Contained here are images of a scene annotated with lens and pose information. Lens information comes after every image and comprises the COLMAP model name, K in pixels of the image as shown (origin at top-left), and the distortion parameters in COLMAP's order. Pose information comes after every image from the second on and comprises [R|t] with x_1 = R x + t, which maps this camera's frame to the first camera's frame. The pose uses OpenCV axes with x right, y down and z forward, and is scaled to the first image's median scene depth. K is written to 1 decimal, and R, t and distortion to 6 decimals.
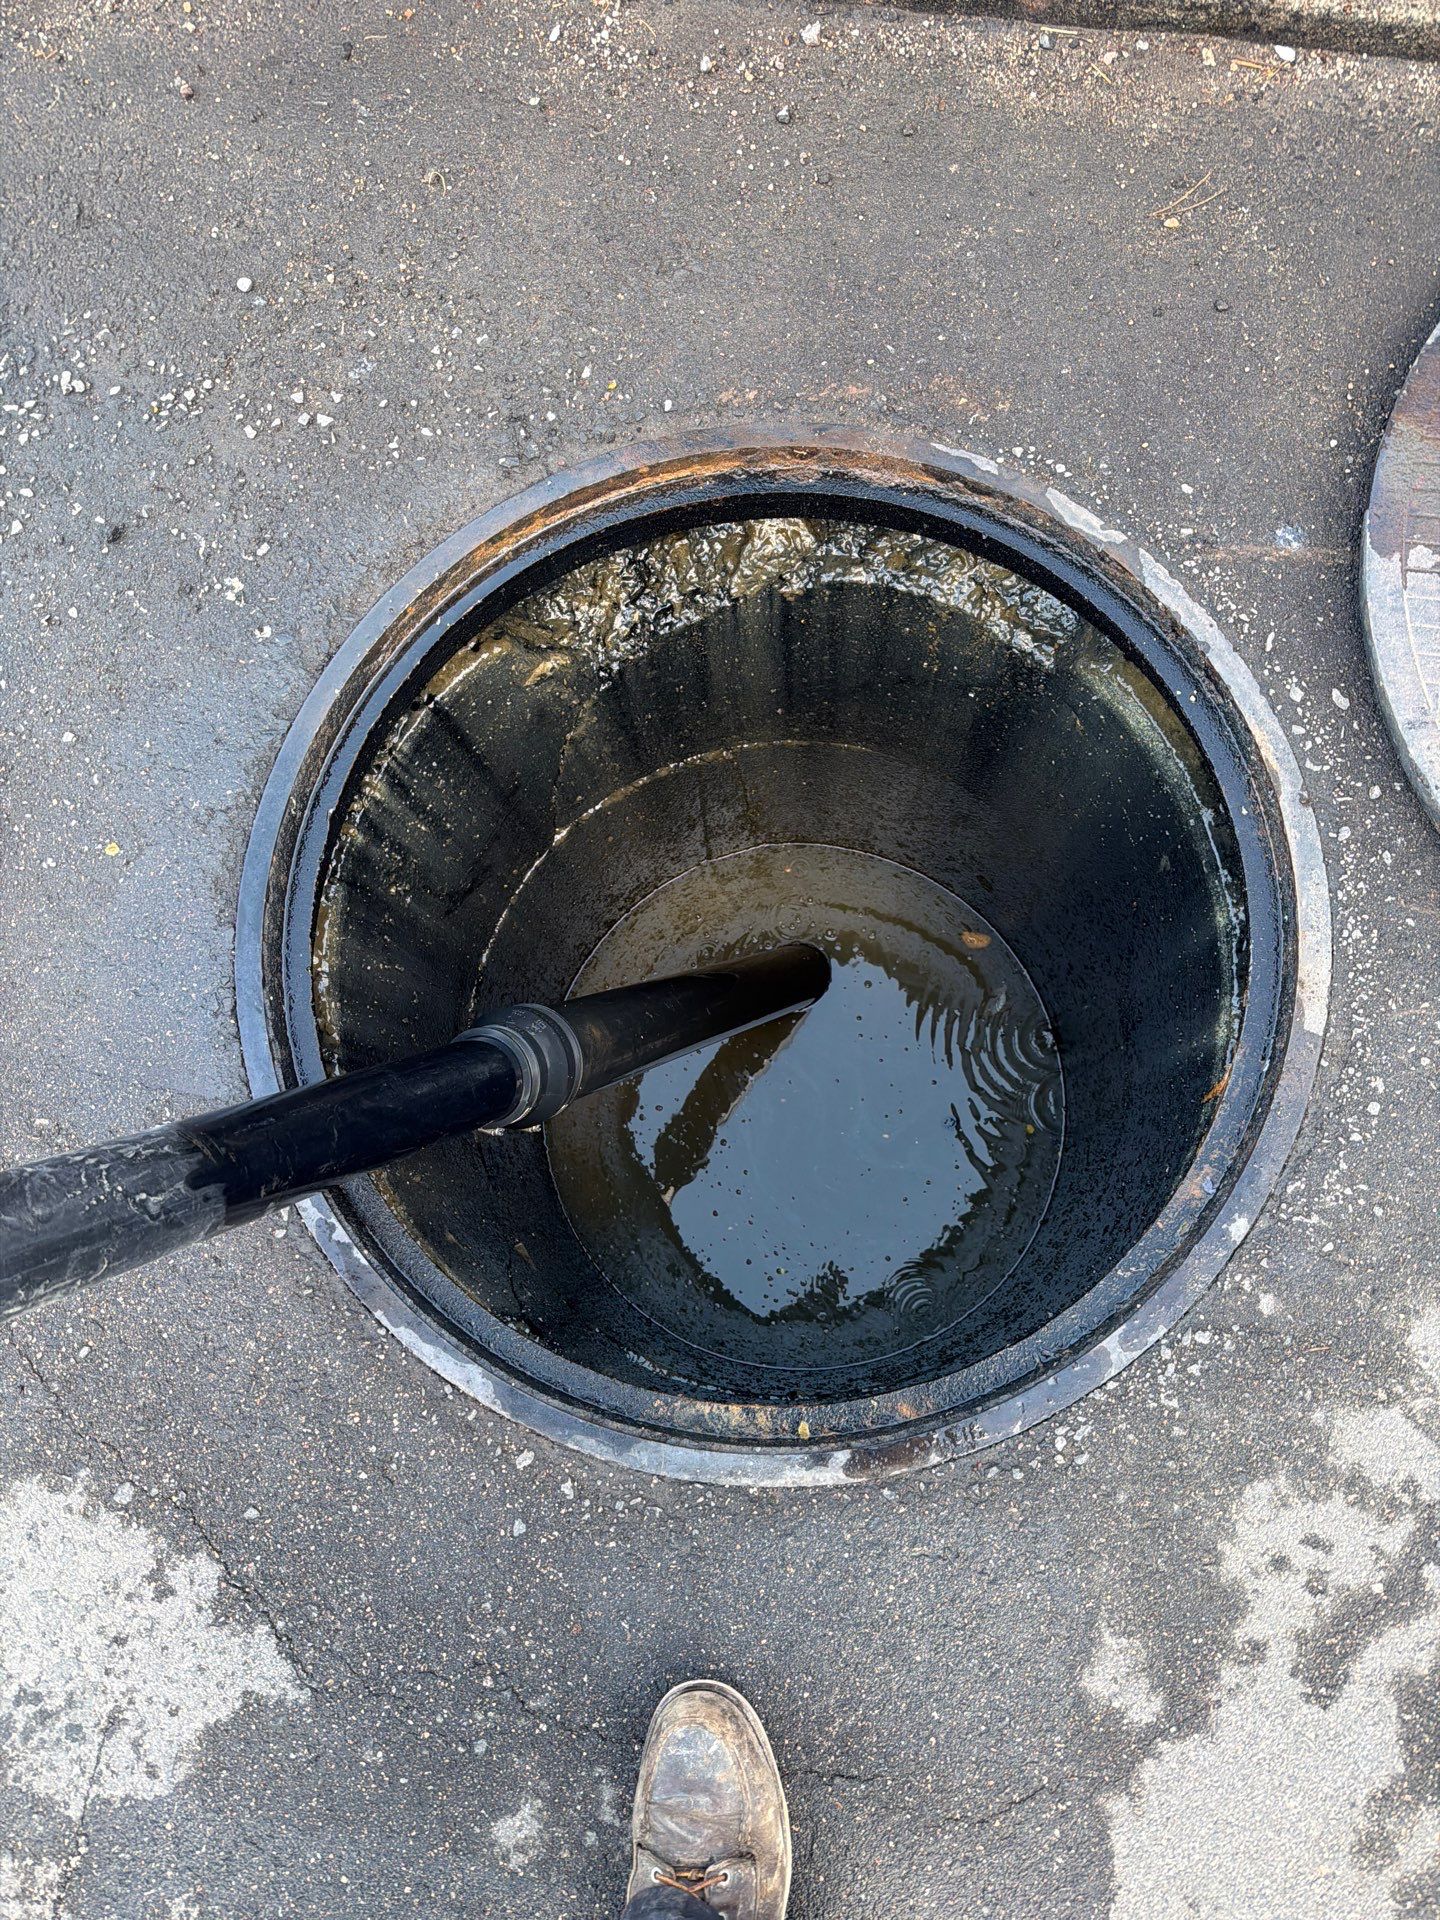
lens RADIAL K [[1245.2, 0, 734.3], [0, 1245.2, 966.0], [0, 0, 1]] dist [-0.004953, -0.006934]
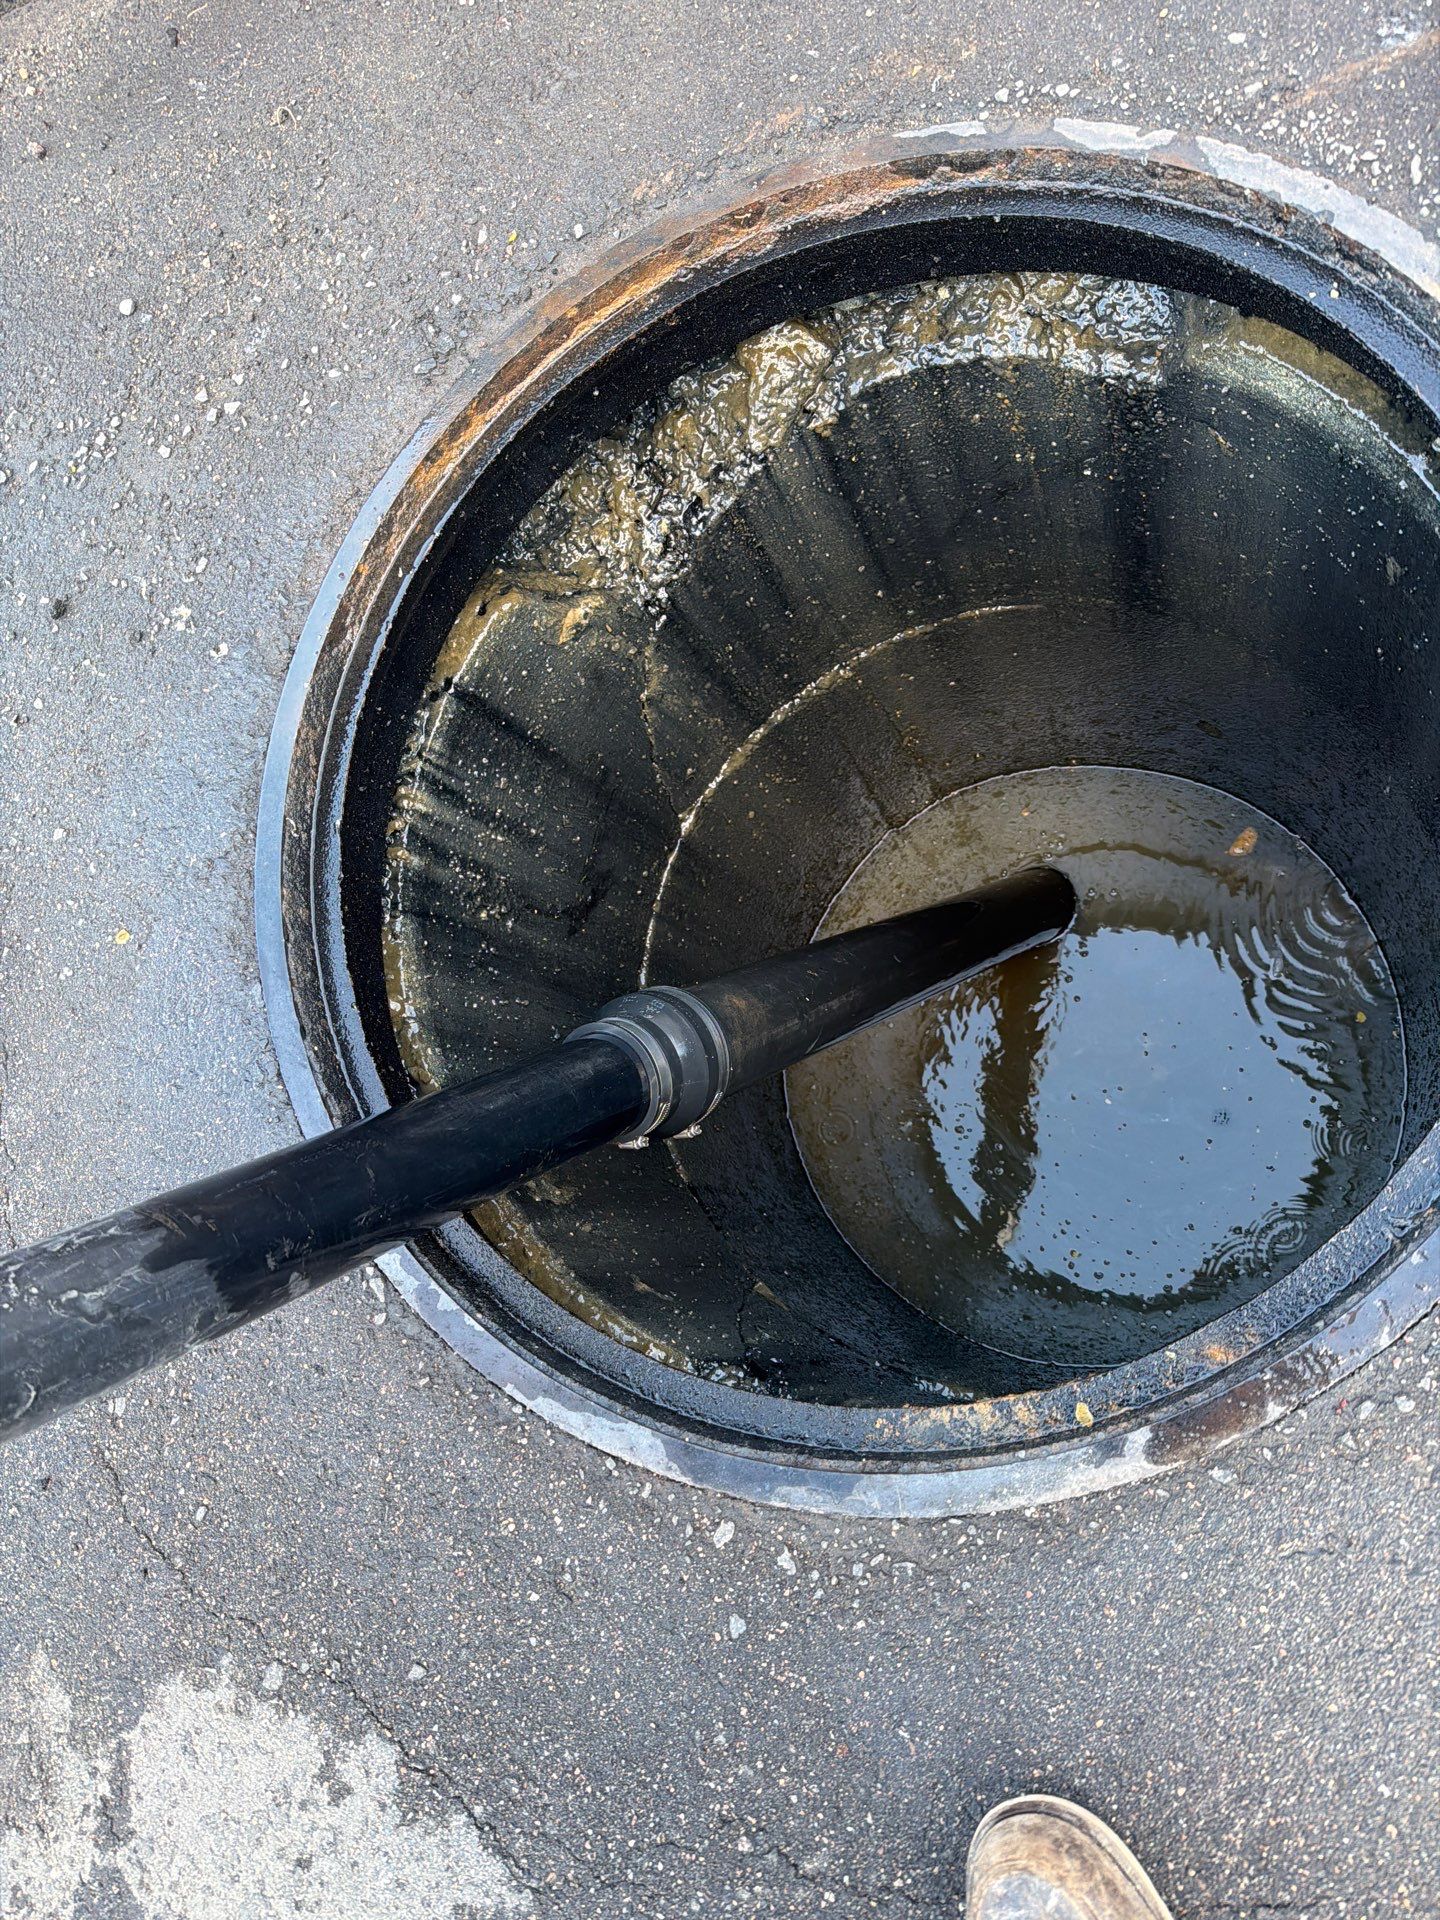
lens RADIAL K [[1315.2, 0, 757.3], [0, 1315.2, 958.1], [0, 0, 1]] dist [-0.007194, -0.002968]
pose [[0.936636, -0.288682, -0.198434, 0.100352], [0.276718, 0.957076, -0.086208, 0.130086], [0.214803, 0.025836, 0.976316, 0.209957]]
